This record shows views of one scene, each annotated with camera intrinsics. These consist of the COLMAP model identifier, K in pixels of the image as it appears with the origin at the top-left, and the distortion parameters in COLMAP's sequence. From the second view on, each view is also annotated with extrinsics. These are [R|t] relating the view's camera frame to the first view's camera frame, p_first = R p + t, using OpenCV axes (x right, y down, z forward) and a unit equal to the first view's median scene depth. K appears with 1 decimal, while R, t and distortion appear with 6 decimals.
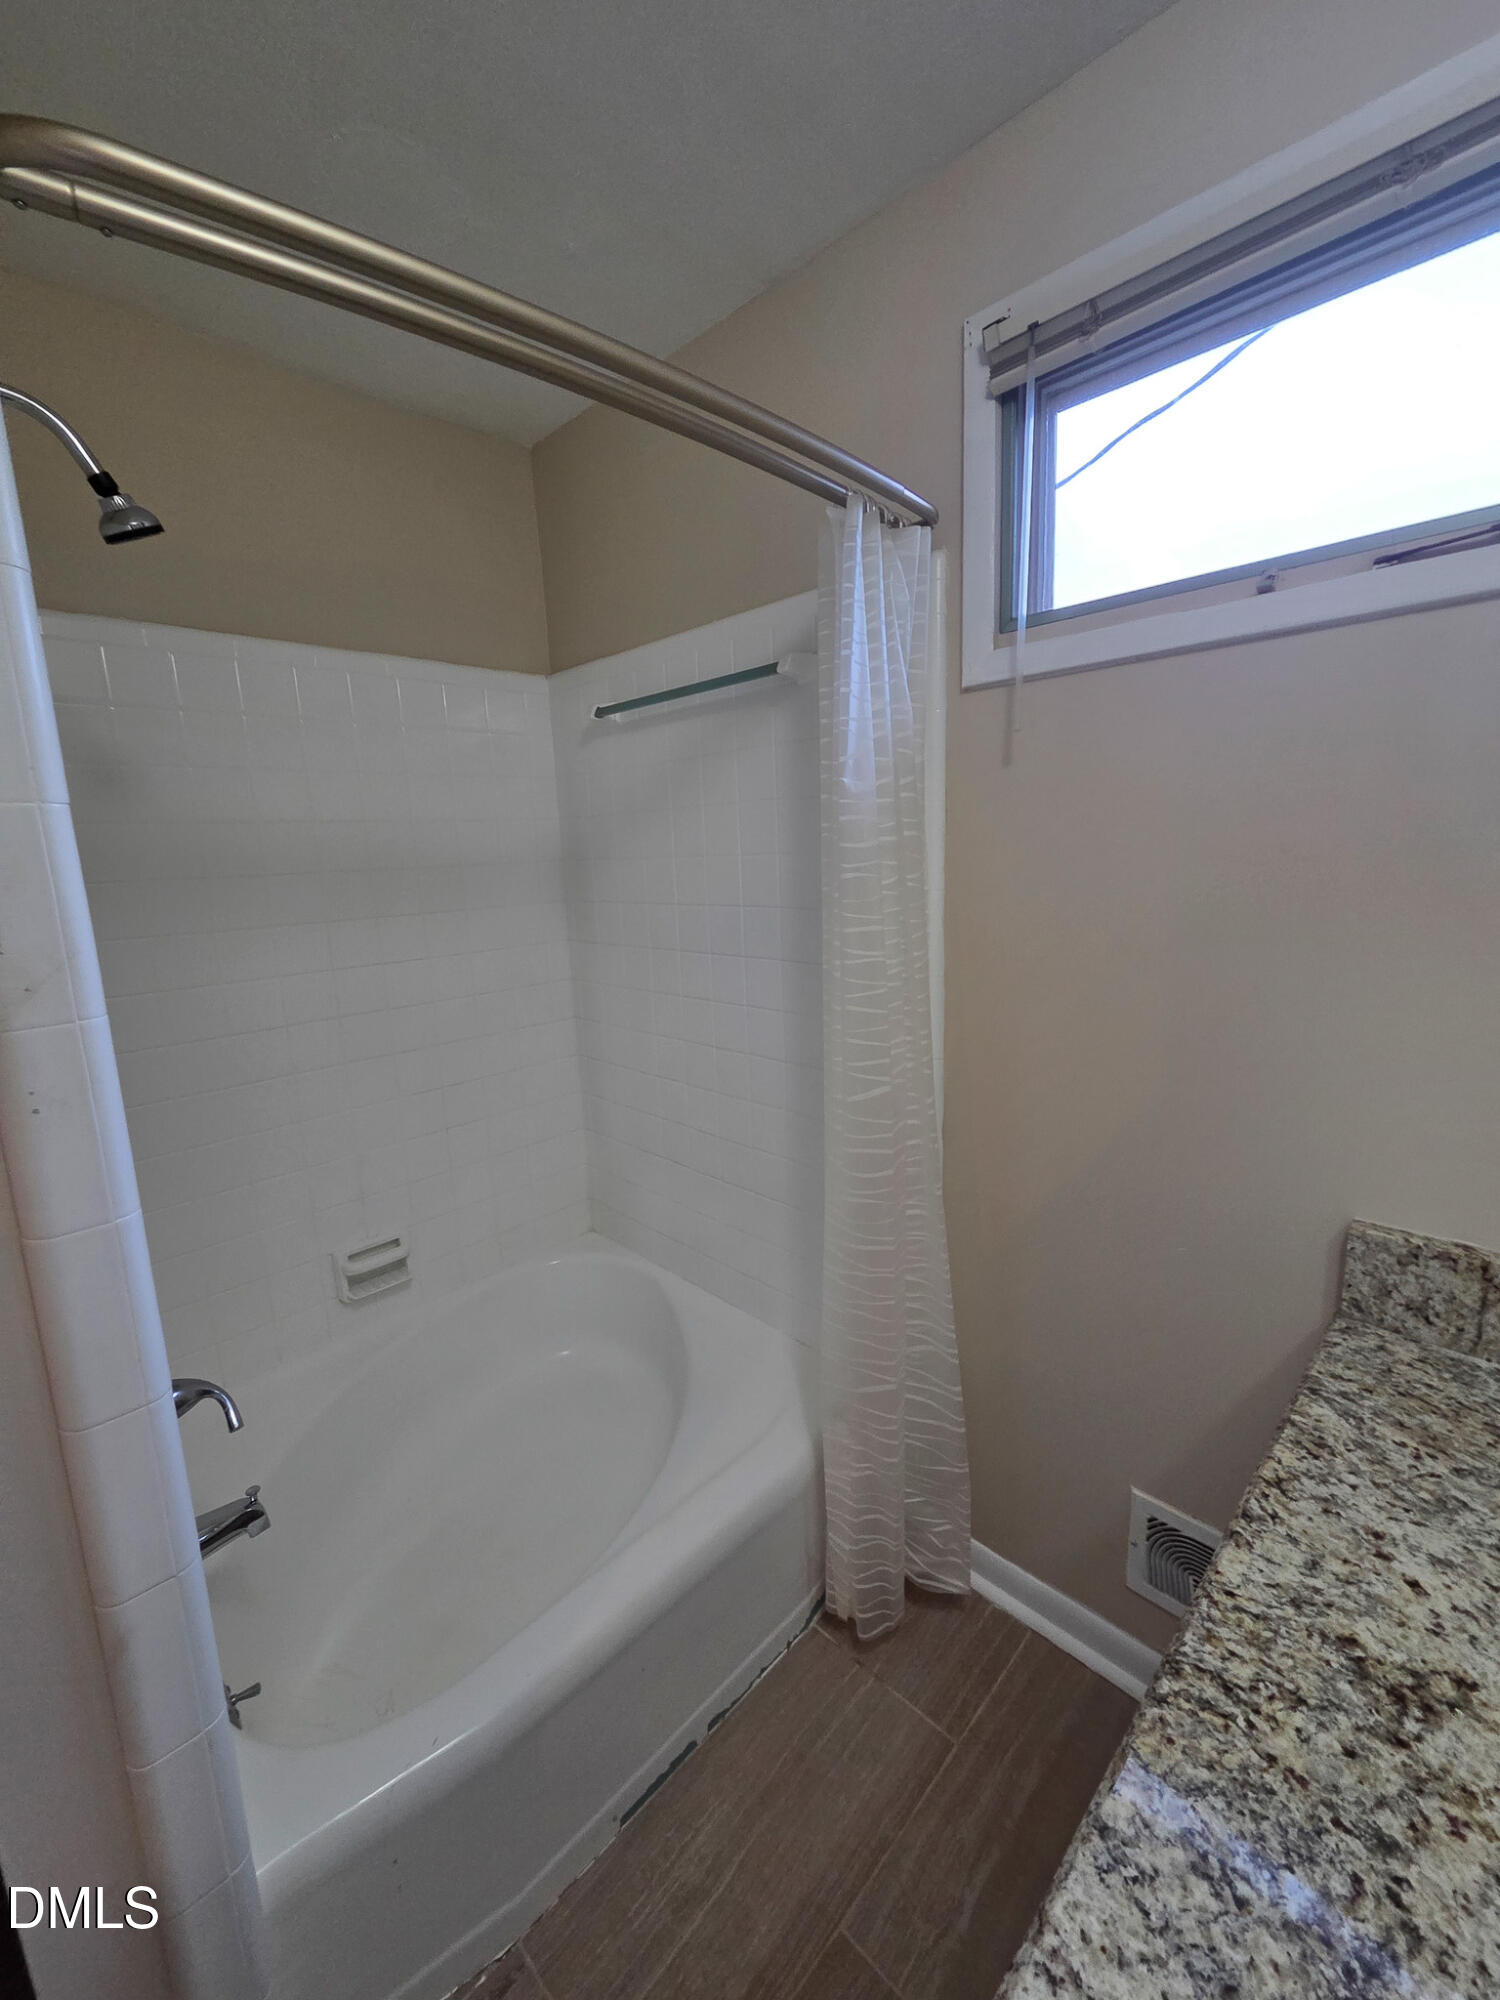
lens RADIAL K [[824.4, 0, 745.2], [0, 824.4, 993.8], [0, 0, 1]] dist [0.006348, -0.001530]
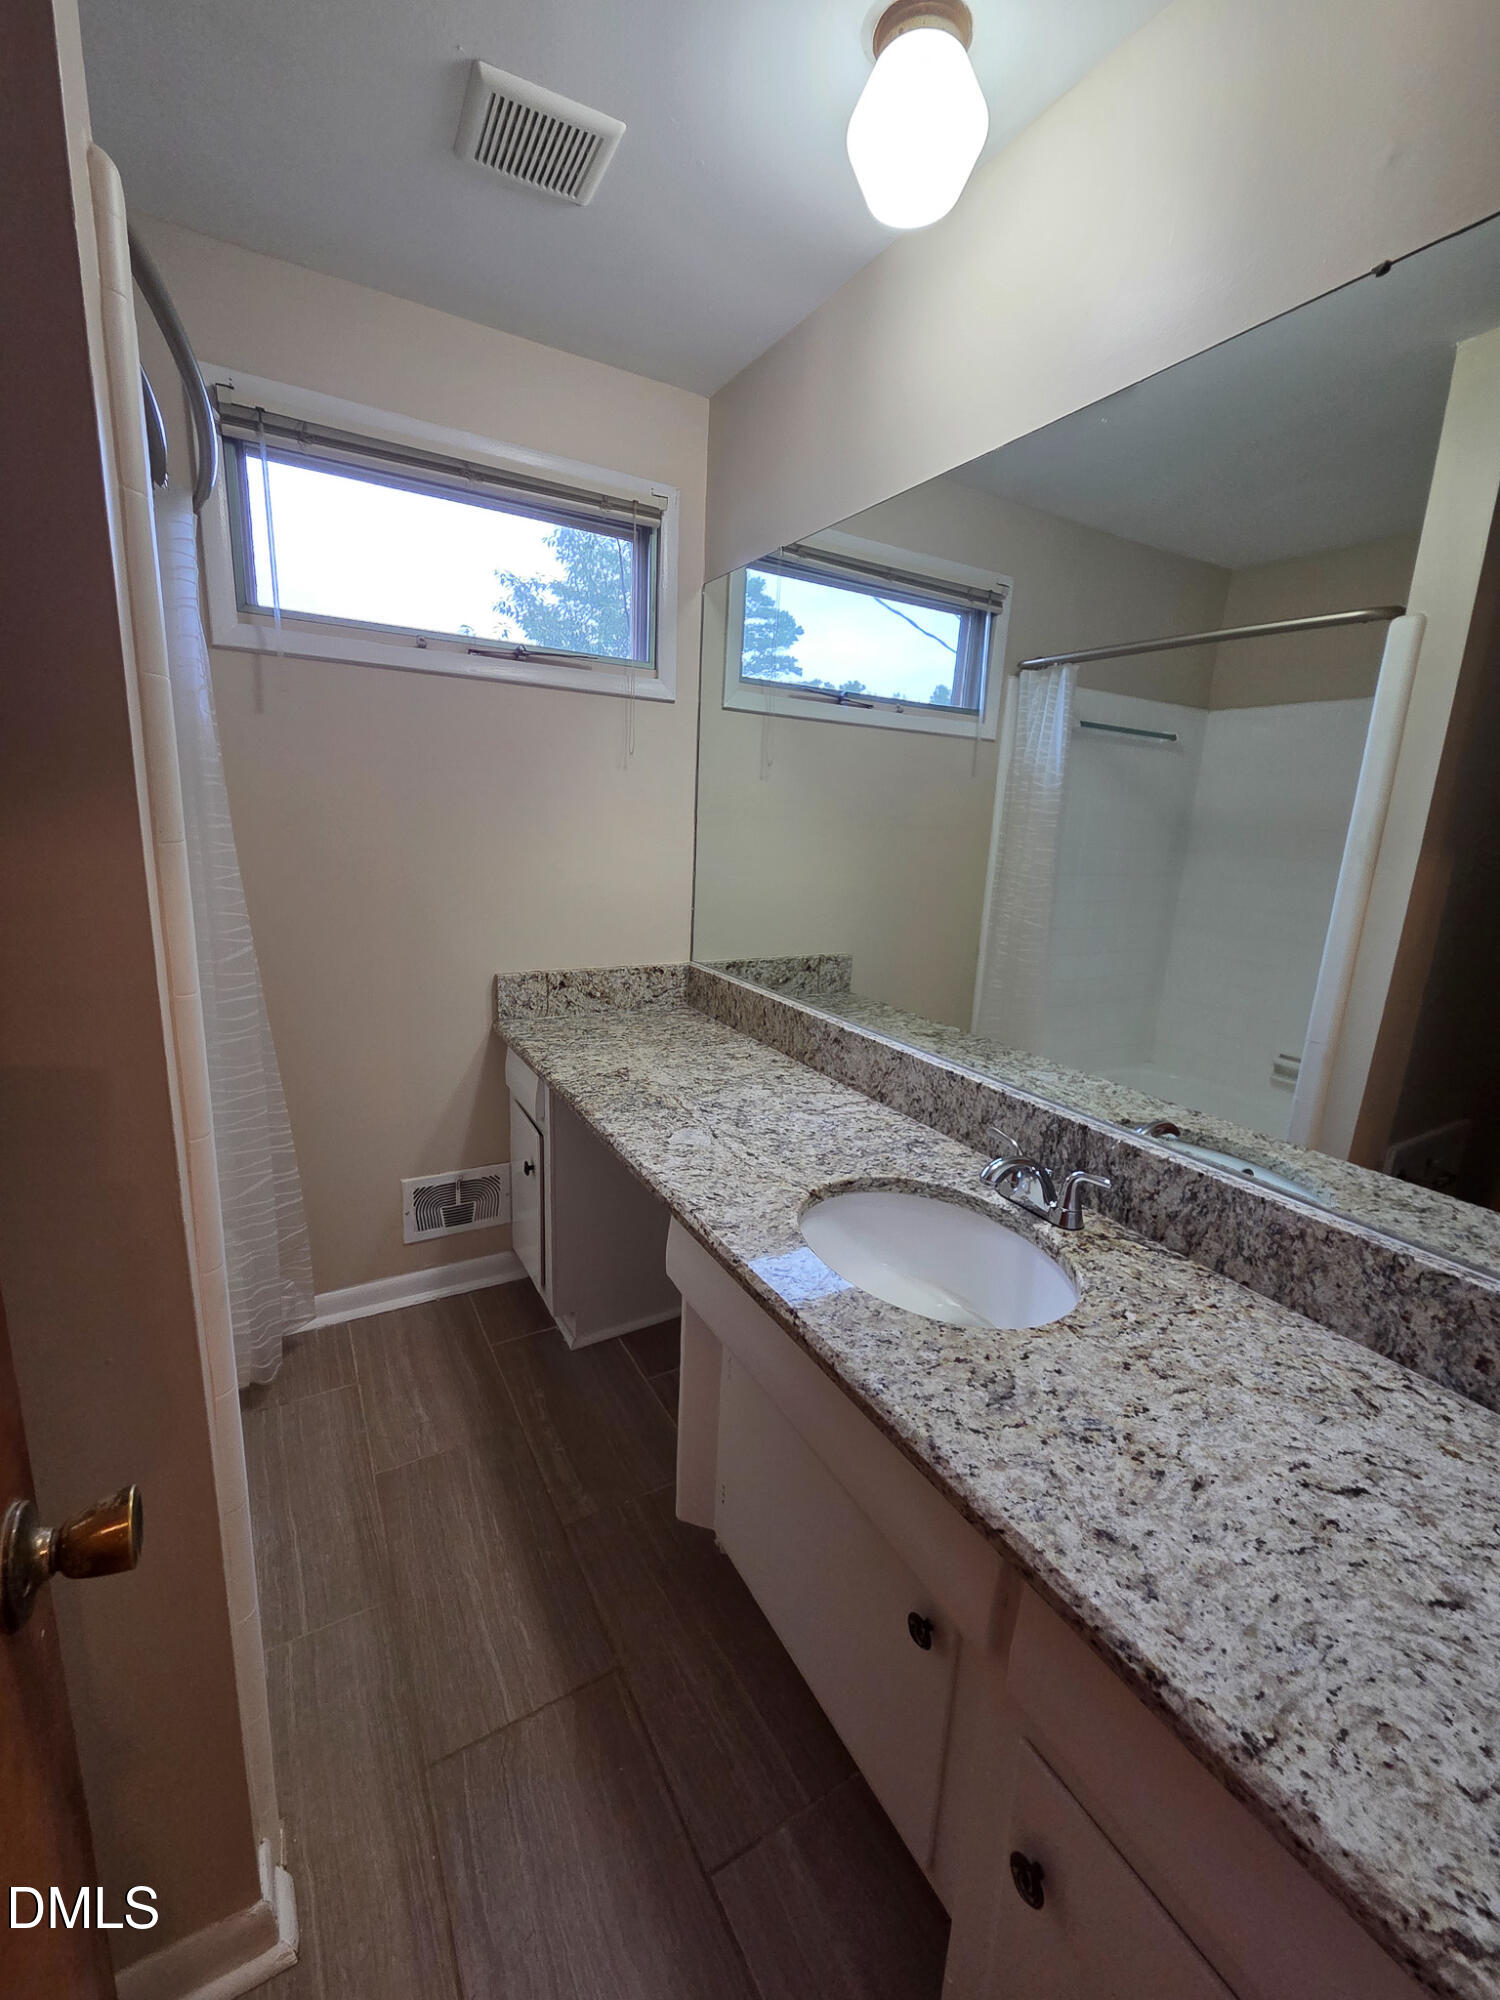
lens RADIAL K [[824.4, 0, 749.5], [0, 824.4, 1001.0], [0, 0, 1]] dist [0.006348, -0.001530]
pose [[0.257152, -0.164491, 0.952269, -1.183444], [0.114125, 0.983680, 0.139099, 0.138010], [-0.959608, 0.072908, 0.271728, -0.180715]]
